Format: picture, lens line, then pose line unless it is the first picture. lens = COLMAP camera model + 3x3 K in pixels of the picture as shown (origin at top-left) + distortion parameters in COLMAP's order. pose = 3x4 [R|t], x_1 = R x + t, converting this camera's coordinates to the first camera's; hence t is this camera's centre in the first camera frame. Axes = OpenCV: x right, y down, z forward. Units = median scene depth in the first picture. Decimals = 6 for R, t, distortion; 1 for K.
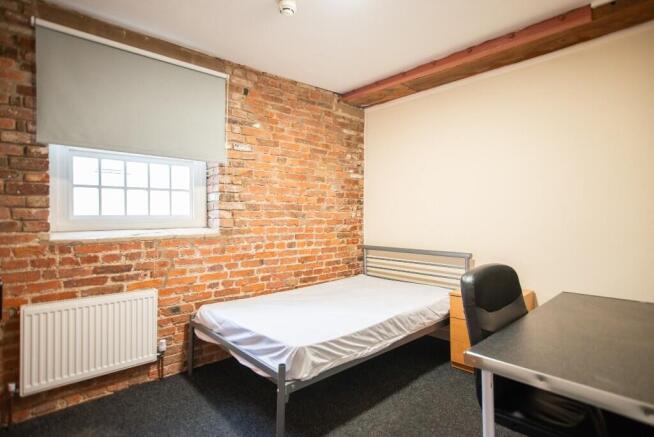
lens RADIAL K [[305.7, 0, 329.7], [0, 305.7, 217.1], [0, 0, 1]] dist [-0.001915, -0.000156]
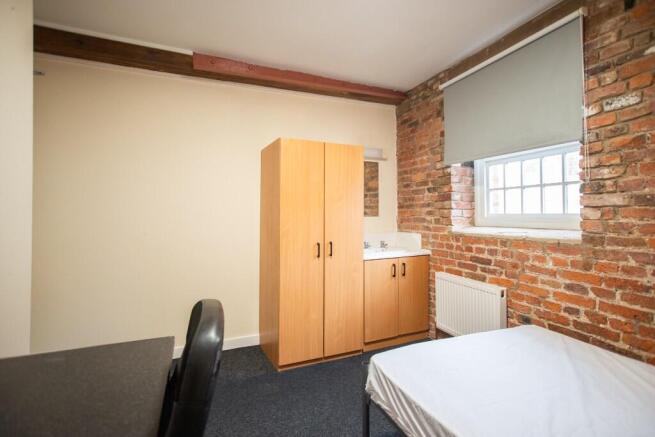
lens RADIAL K [[306.2, 0, 331.0], [0, 306.2, 213.2], [0, 0, 1]] dist [-0.001915, -0.000156]
pose [[-0.293259, 0.005317, -0.956018, 0.506285], [0.003245, 0.999984, 0.004566, -0.015304], [0.956028, -0.001763, -0.293272, 0.695788]]
